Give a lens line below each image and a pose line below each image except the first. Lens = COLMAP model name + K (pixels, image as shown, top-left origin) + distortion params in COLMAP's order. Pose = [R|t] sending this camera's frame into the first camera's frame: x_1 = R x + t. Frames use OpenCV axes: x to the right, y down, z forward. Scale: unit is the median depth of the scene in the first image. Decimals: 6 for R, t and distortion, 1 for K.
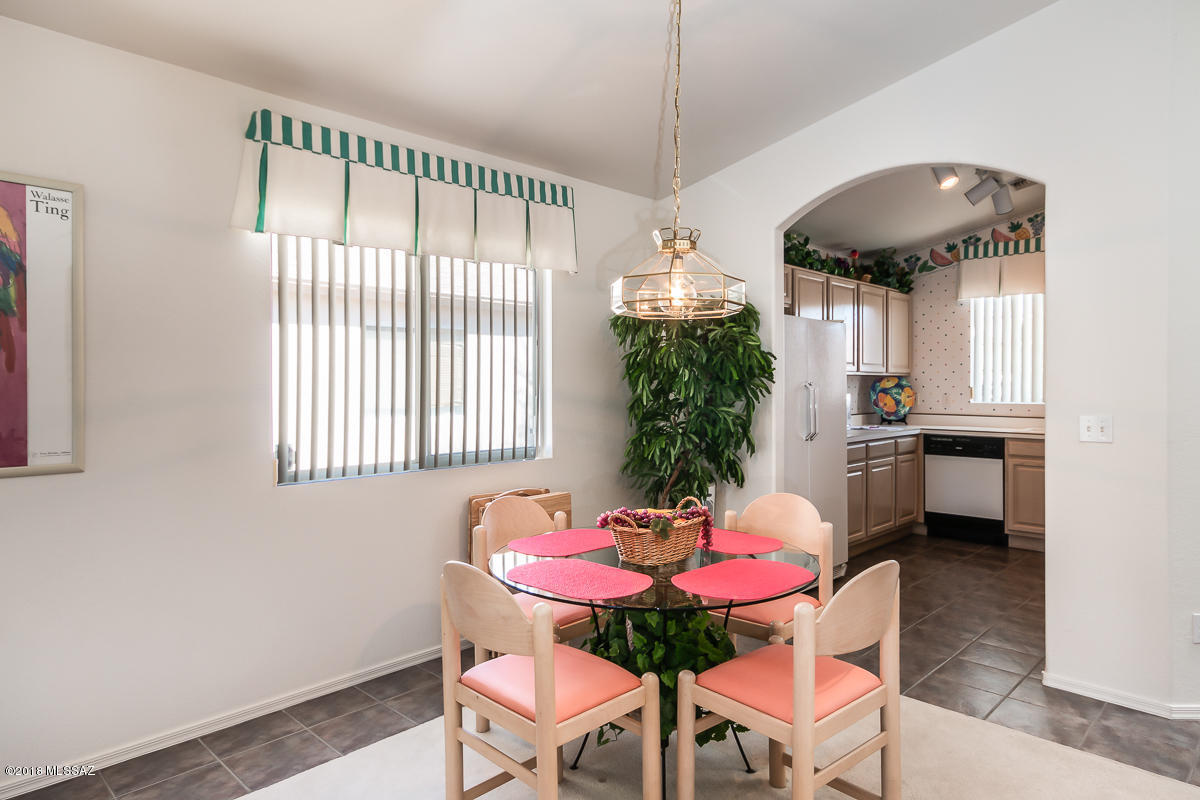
lens RADIAL K [[723.7, 0, 603.7], [0, 723.7, 386.9], [0, 0, 1]] dist [0.005569, 0.001785]
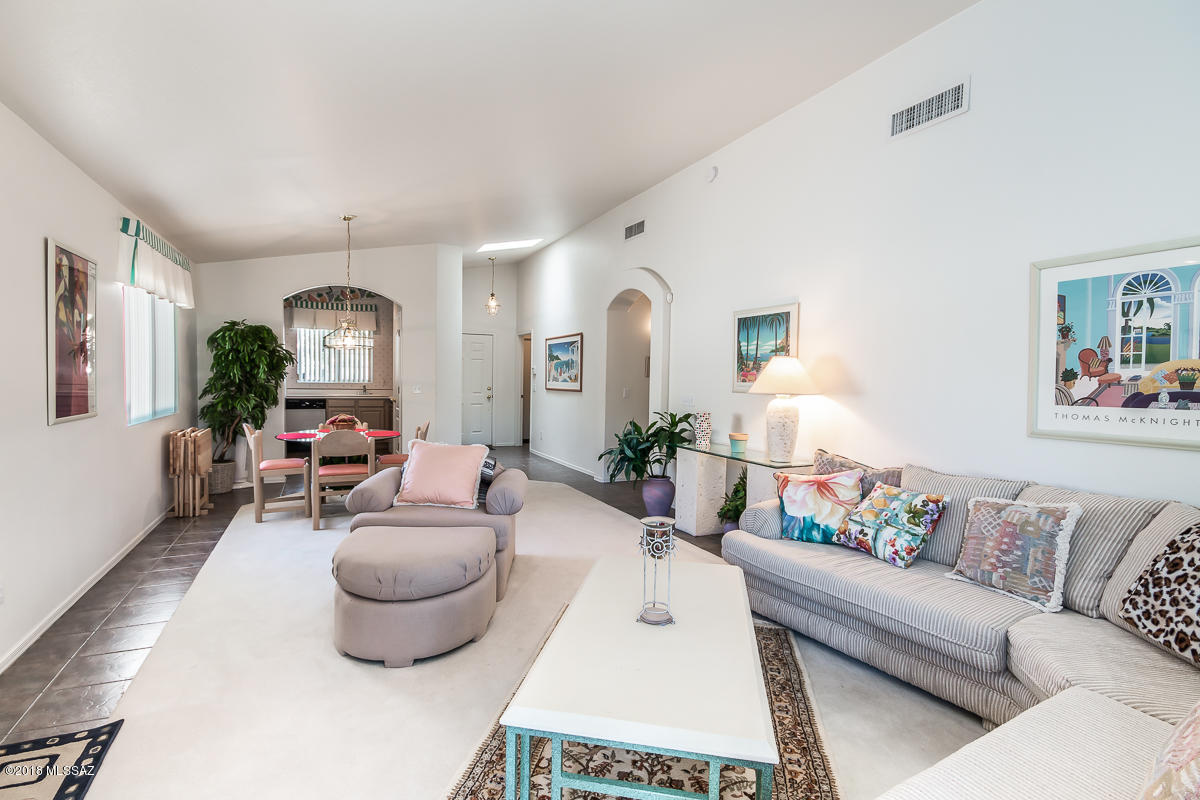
lens RADIAL K [[551.2, 0, 585.3], [0, 551.2, 392.7], [0, 0, 1]] dist [0.000892, 0.000239]
pose [[0.344569, -0.021792, 0.938508, -0.605300], [-0.010559, 0.999577, 0.027087, 0.001730], [-0.938702, -0.019243, 0.344193, -0.221724]]
